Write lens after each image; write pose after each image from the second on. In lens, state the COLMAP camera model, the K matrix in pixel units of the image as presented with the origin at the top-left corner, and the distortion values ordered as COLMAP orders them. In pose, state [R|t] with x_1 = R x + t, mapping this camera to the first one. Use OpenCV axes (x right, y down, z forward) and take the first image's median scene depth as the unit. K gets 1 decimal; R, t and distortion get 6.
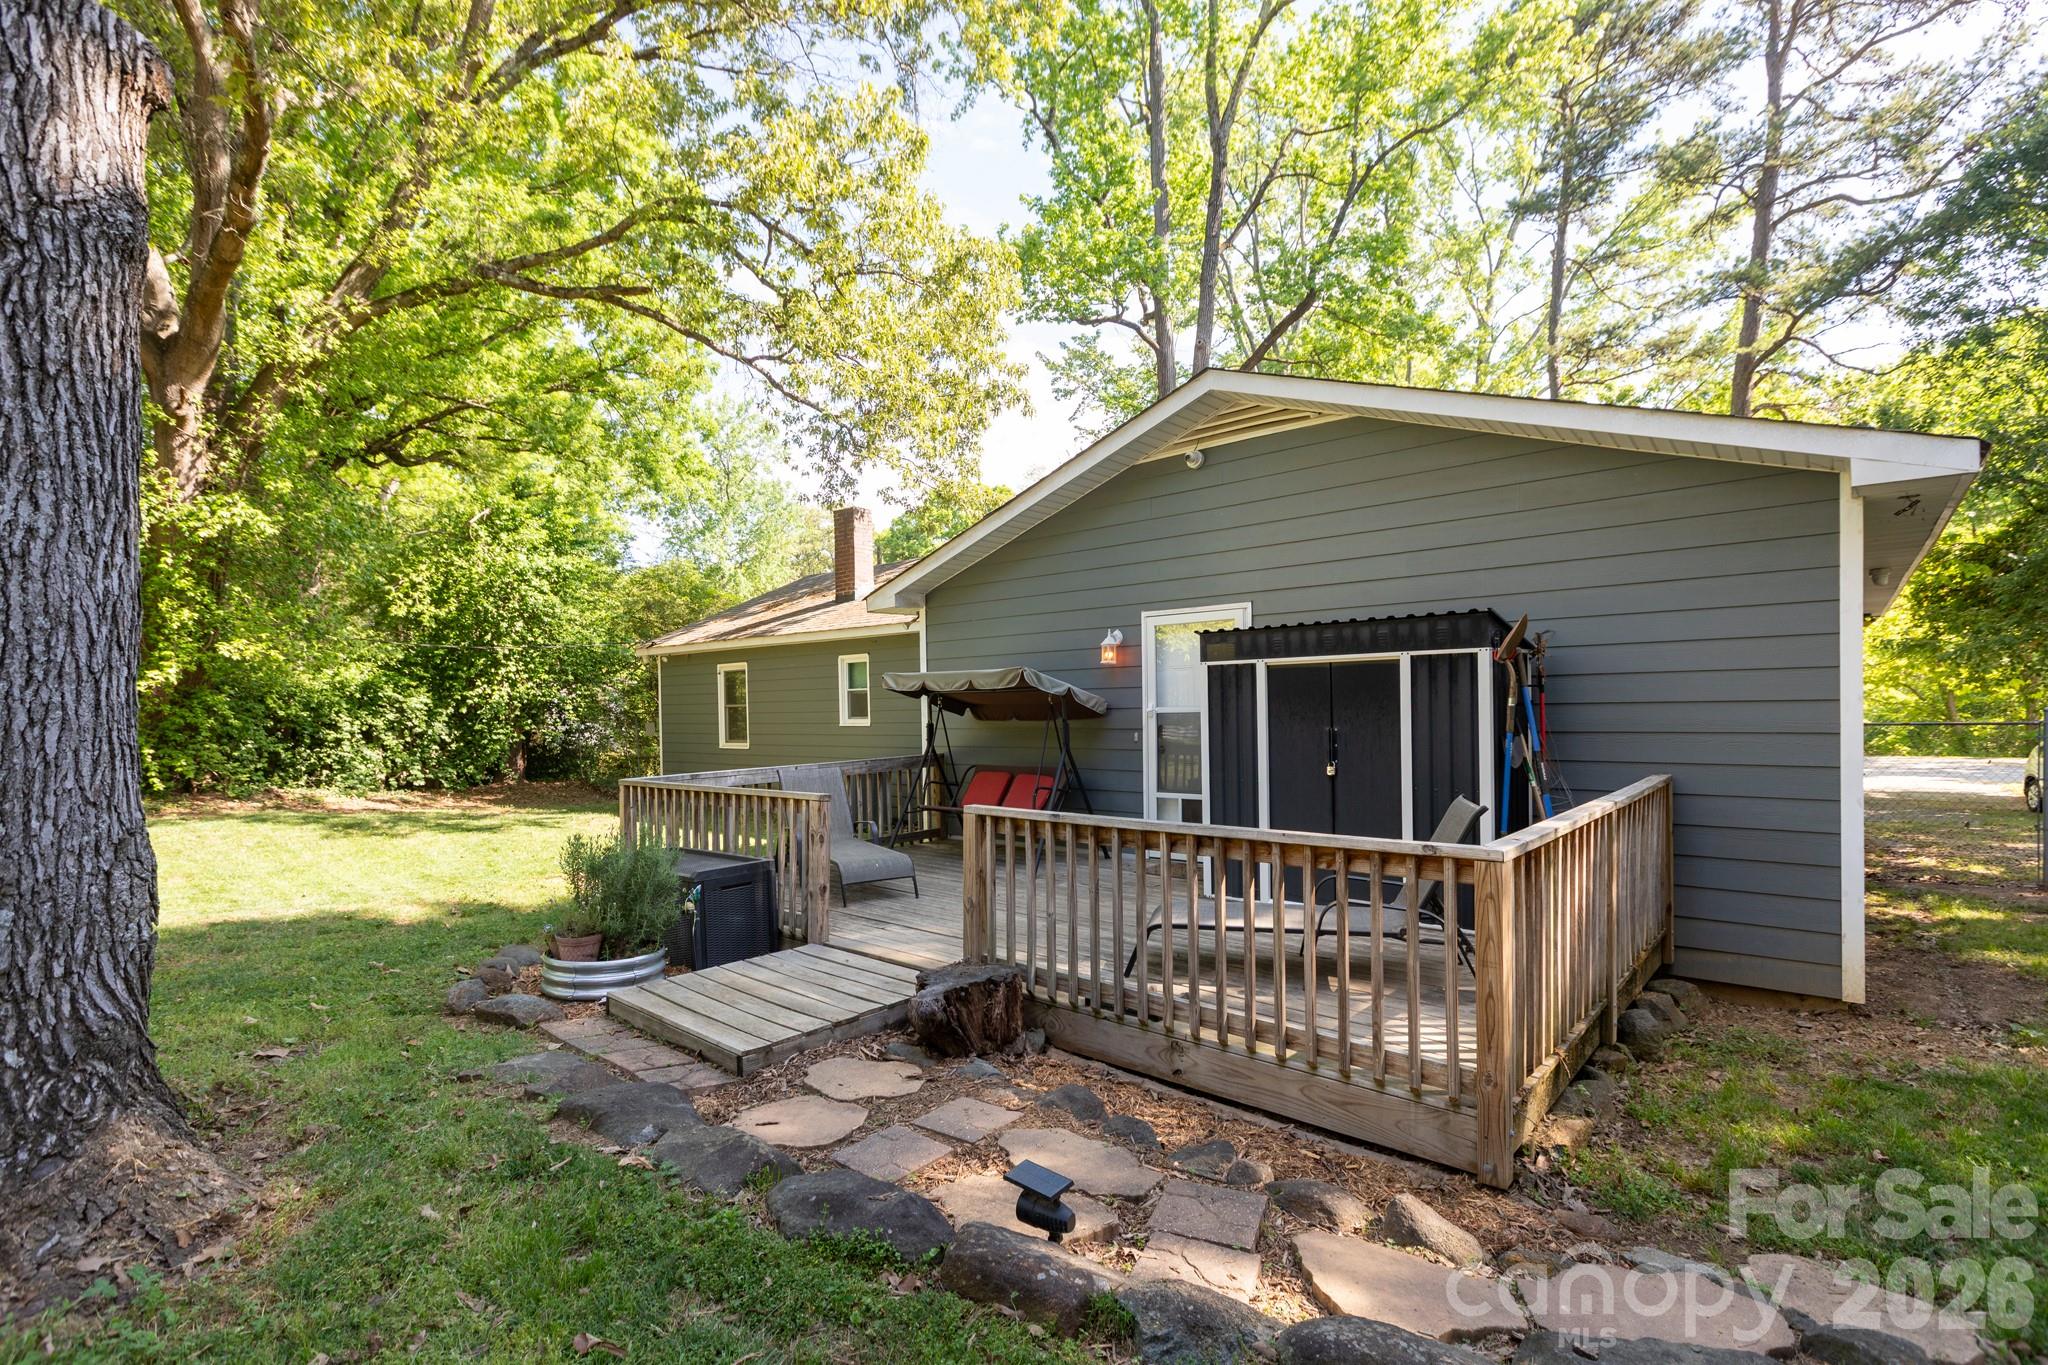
lens RADIAL K [[909.8, 0, 1024.0], [0, 909.8, 682.5], [0, 0, 1]] dist [0.002582, 0.000411]
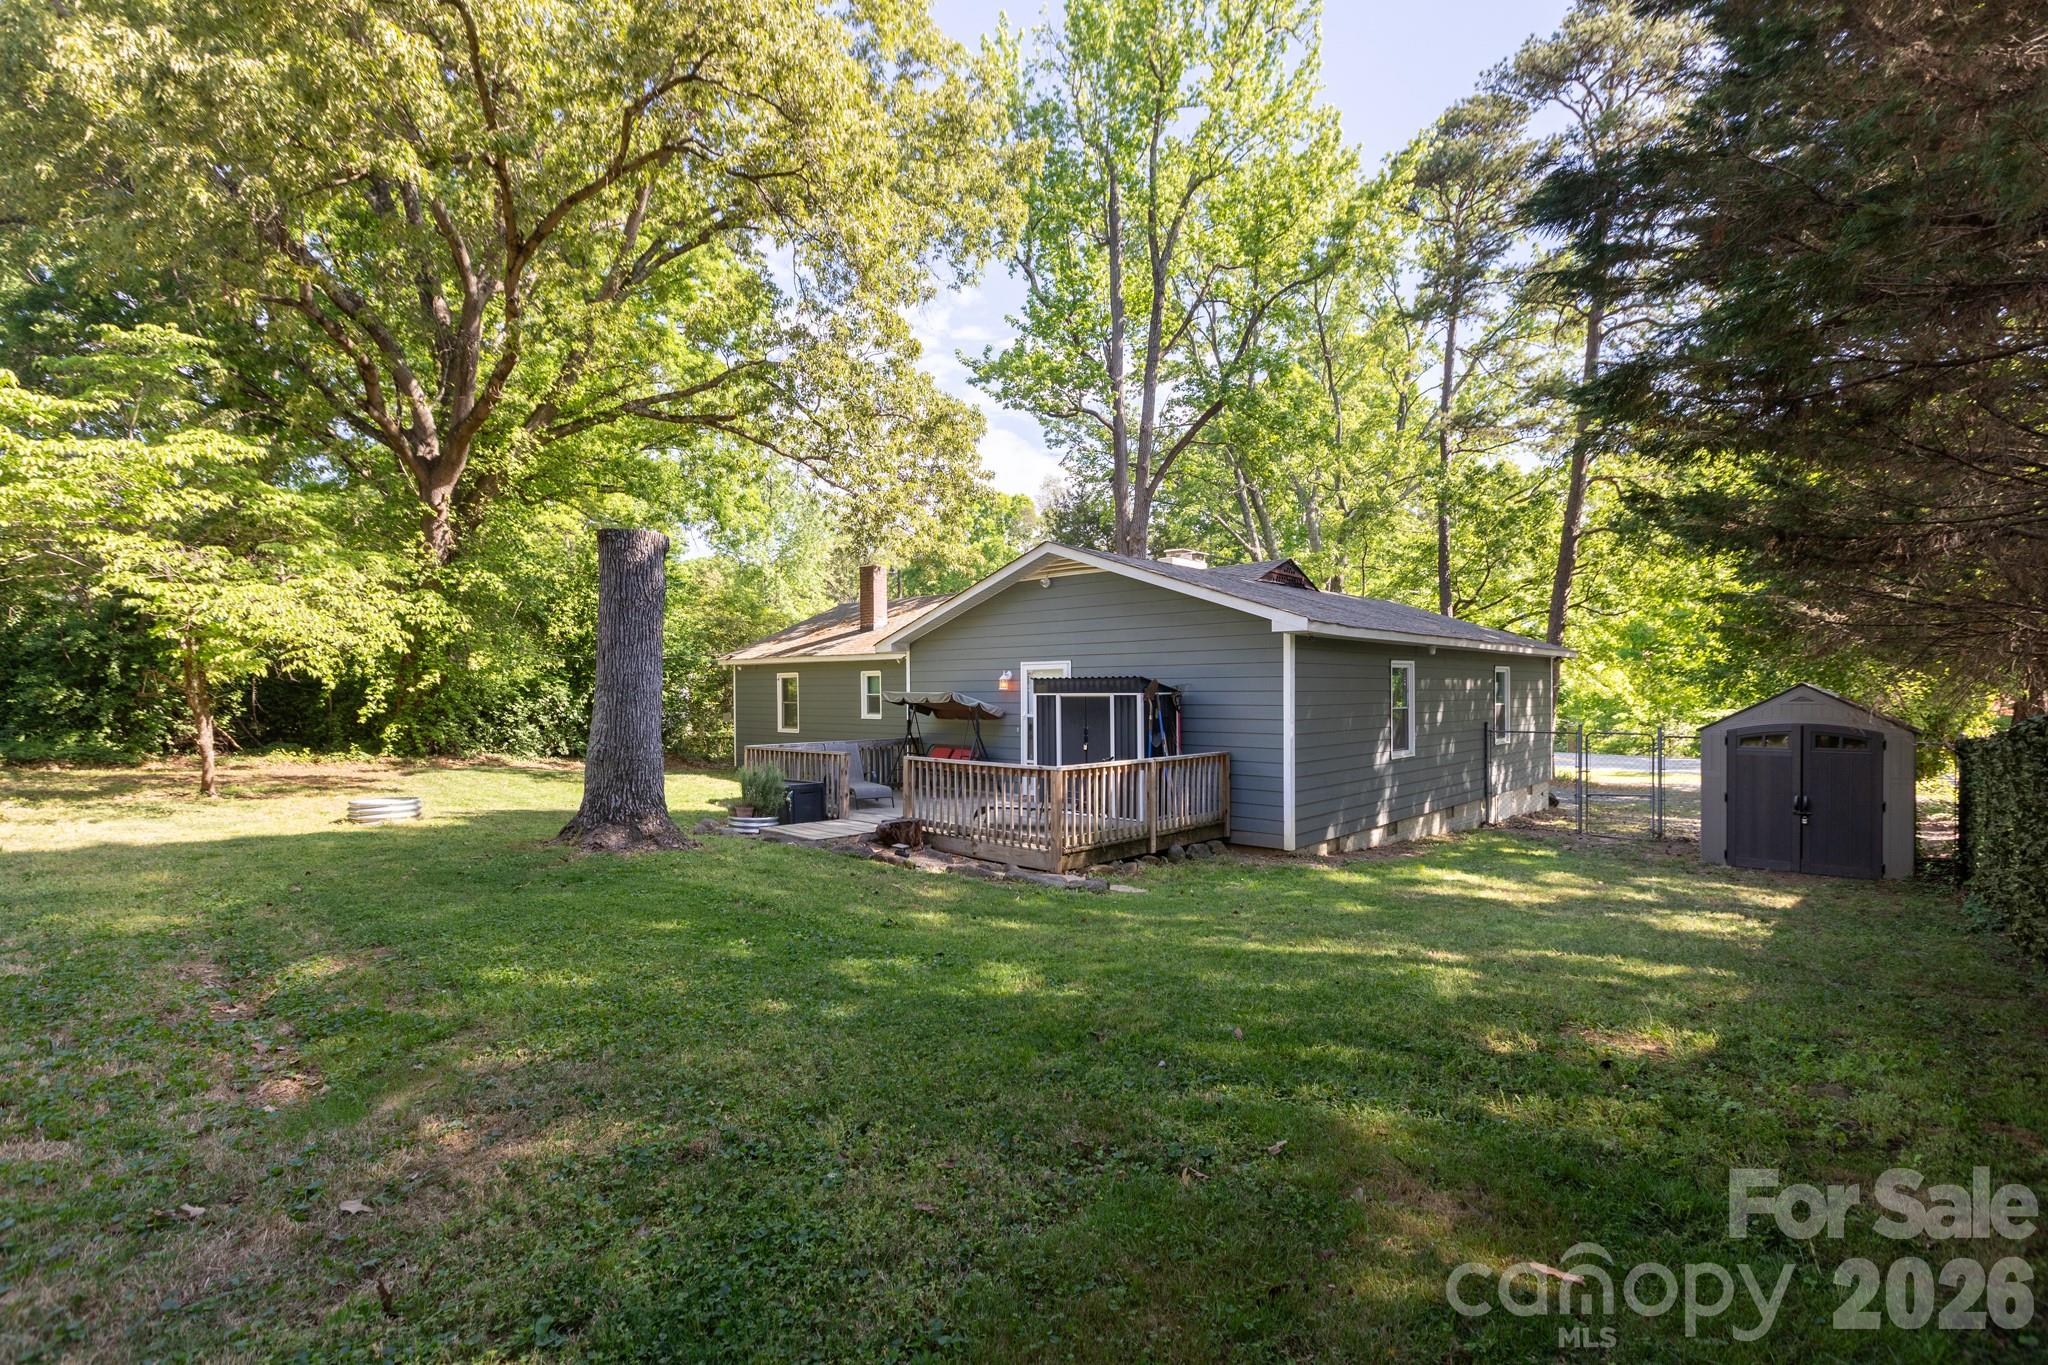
lens RADIAL K [[920.5, 0, 1018.4], [0, 920.5, 698.2], [0, 0, 1]] dist [-0.001762, -0.000220]
pose [[0.999005, 0.018786, -0.040449, 0.108380], [-0.017682, 0.999466, 0.027488, -0.030006], [0.040944, -0.026746, 0.998803, -0.463530]]
